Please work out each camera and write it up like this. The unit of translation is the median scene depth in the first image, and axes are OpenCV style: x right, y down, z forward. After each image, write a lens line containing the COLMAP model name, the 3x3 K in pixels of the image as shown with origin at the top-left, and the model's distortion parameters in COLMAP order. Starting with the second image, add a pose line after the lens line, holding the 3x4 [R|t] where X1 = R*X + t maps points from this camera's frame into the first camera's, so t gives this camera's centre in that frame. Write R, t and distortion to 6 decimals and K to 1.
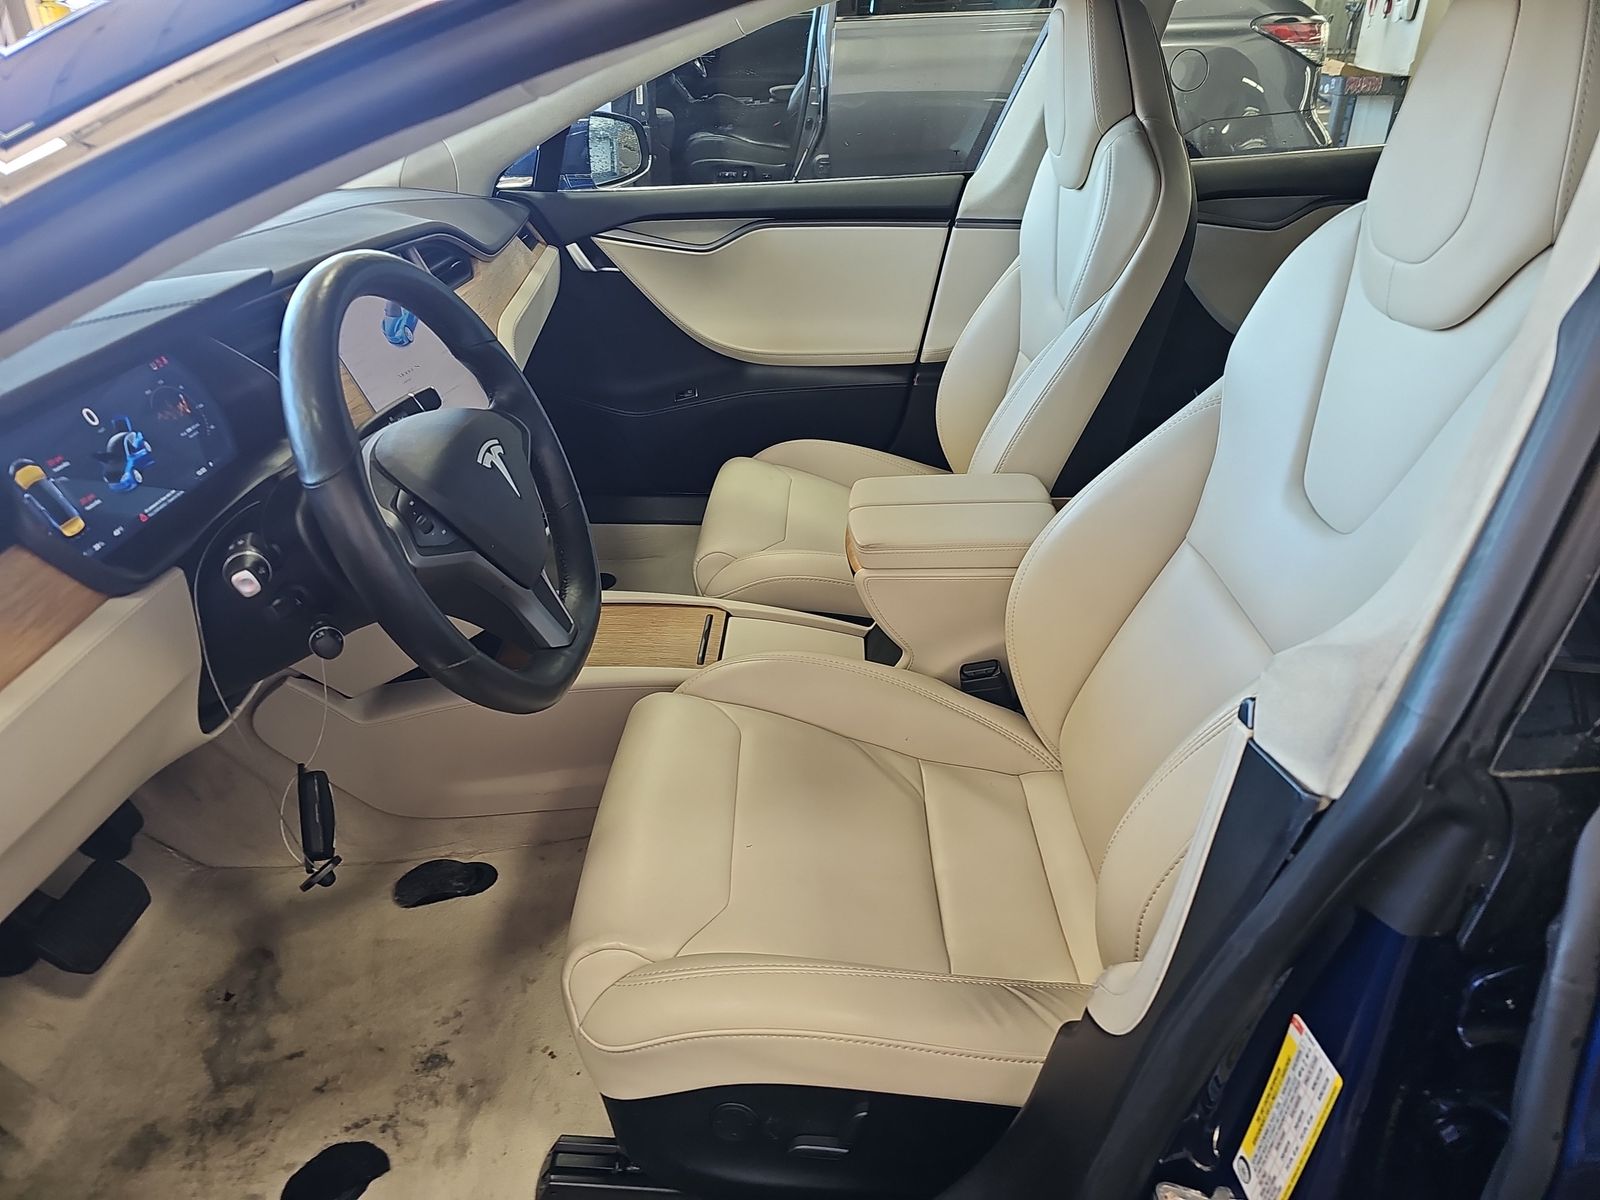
lens RADIAL K [[1024.7, 0, 801.2], [0, 1024.7, 601.4], [0, 0, 1]] dist [0.001672, -0.002273]
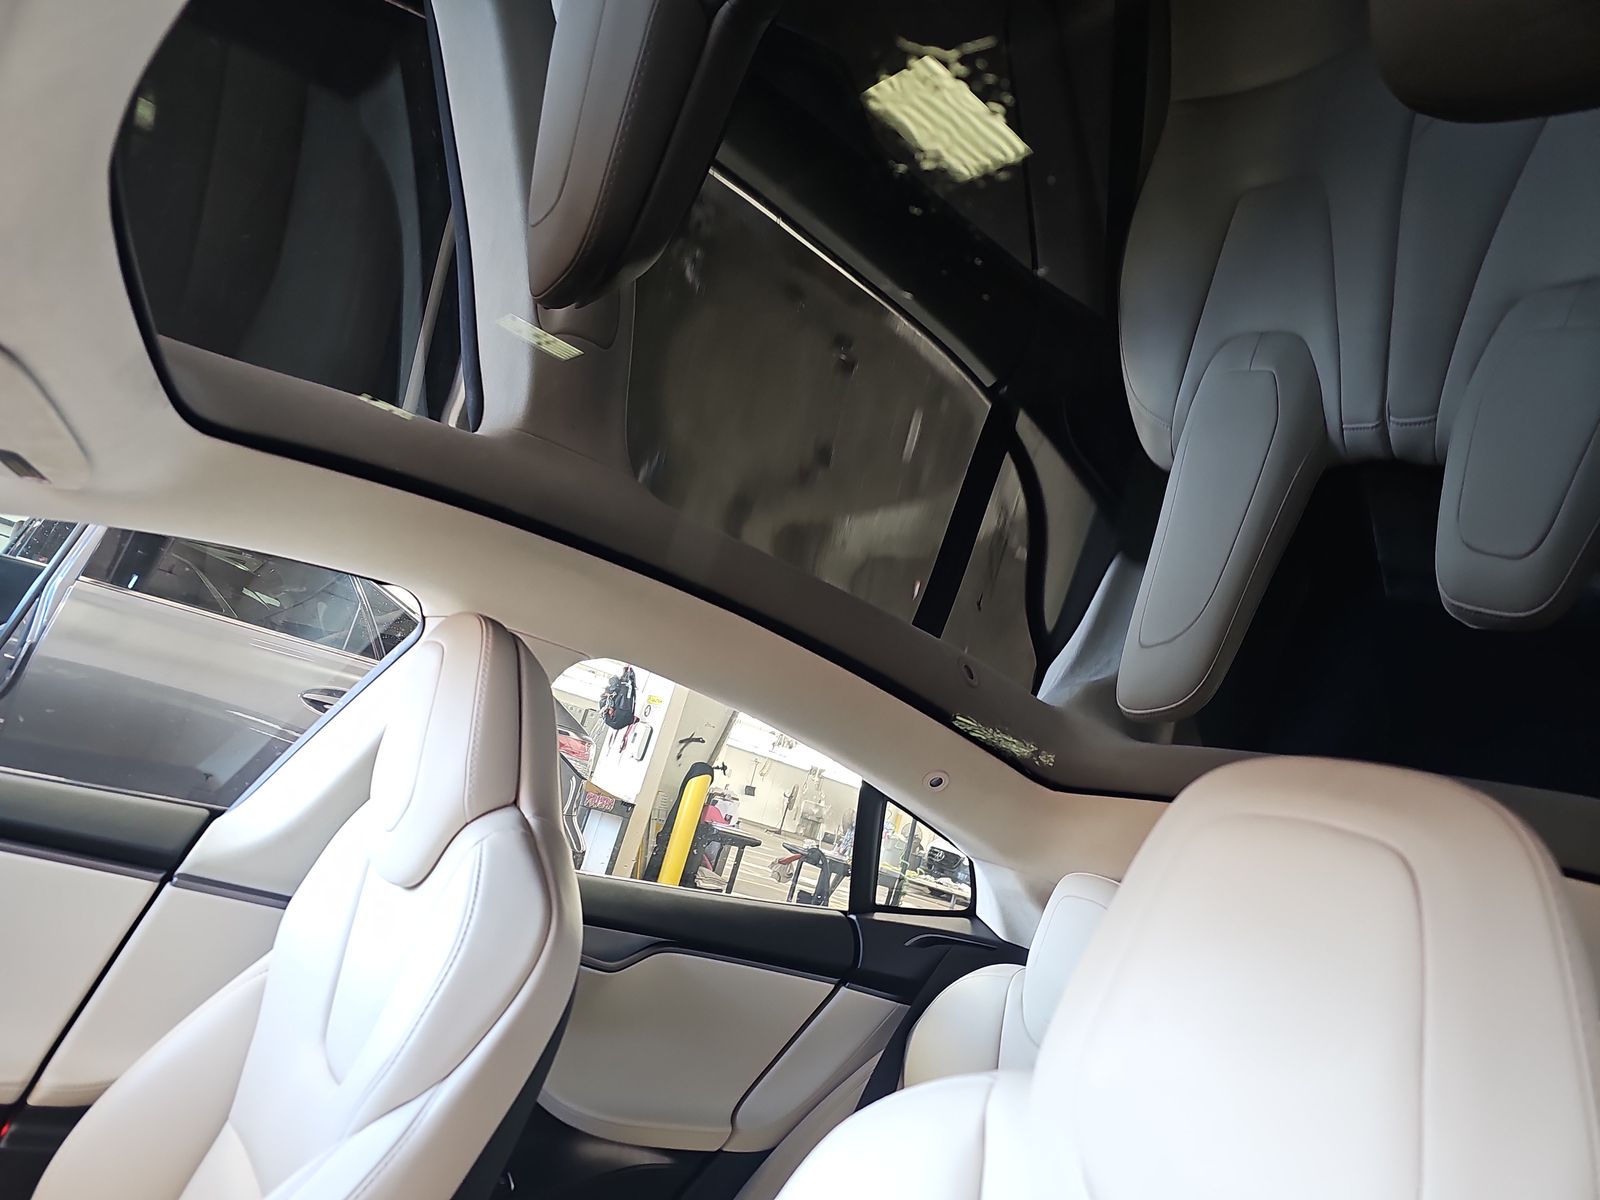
lens RADIAL K [[1024.7, 0, 802.5], [0, 1024.7, 605.1], [0, 0, 1]] dist [0.001672, -0.002273]
pose [[0.746428, 0.351022, 0.565357, 0.021912], [0.039921, 0.824416, -0.564575, -0.131159], [-0.664268, 0.443984, 0.601354, 0.275507]]
